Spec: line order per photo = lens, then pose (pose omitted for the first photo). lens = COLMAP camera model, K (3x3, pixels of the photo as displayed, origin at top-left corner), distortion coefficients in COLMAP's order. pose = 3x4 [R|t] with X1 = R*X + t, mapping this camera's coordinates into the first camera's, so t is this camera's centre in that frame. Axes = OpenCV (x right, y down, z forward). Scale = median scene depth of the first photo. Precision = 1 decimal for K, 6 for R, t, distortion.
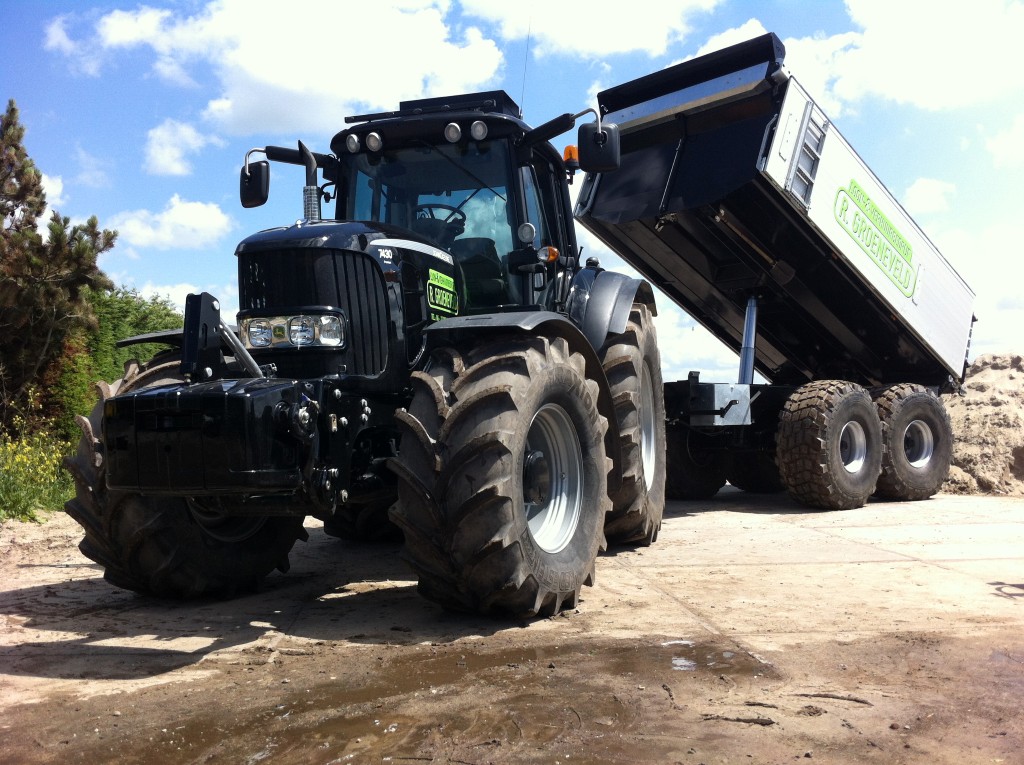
lens RADIAL K [[965.4, 0, 491.2], [0, 965.4, 379.8], [0, 0, 1]] dist [0.064950, -0.233239]
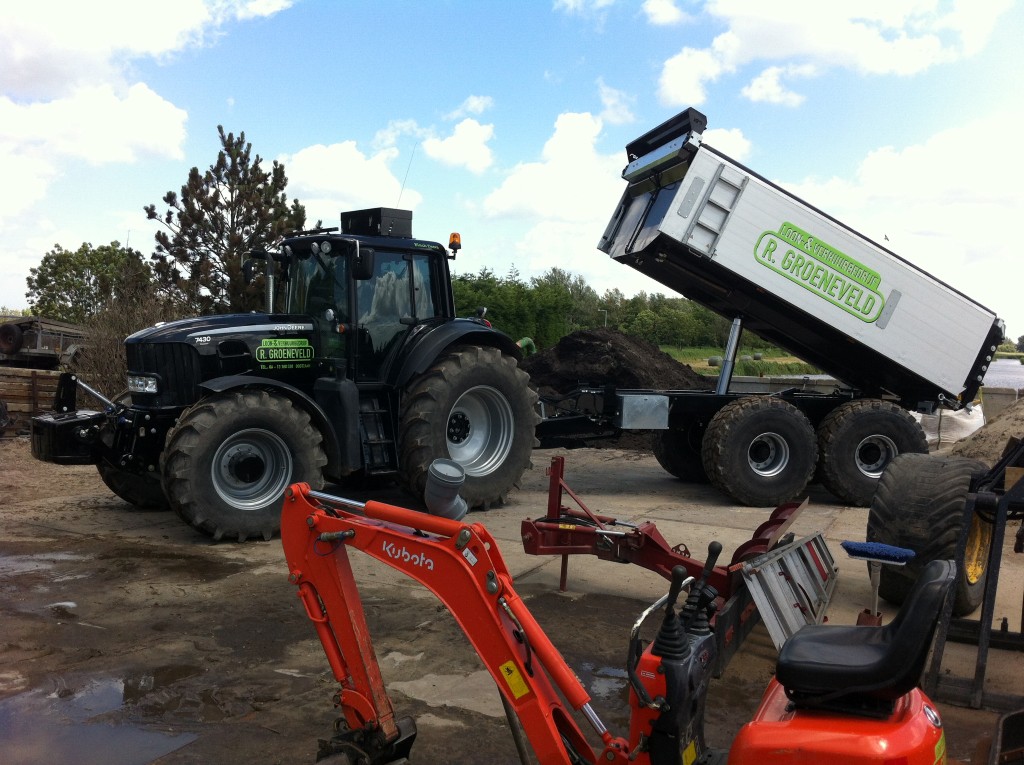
lens RADIAL K [[965.4, 0, 491.2], [0, 965.4, 379.8], [0, 0, 1]] dist [0.064950, -0.233239]
pose [[0.869136, 0.059008, -0.491041, 1.207860], [-0.021057, 0.996372, 0.082462, -0.204181], [0.494125, -0.061331, 0.867225, -0.321991]]
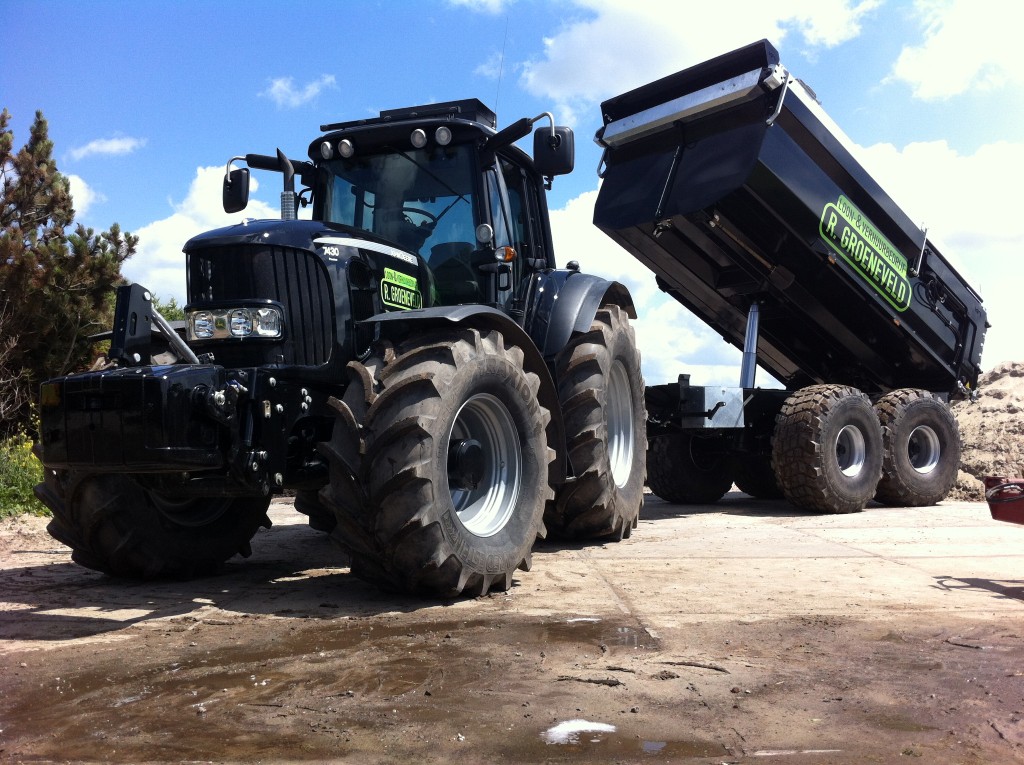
lens RADIAL K [[959.2, 0, 493.0], [0, 959.2, 384.8], [0, 0, 1]] dist [0.086719, -0.278836]
pose [[0.998199, 0.001617, -0.059974, 0.121212], [-0.002287, 0.999936, -0.011106, 0.024240], [0.059952, 0.011223, 0.998138, -0.029232]]
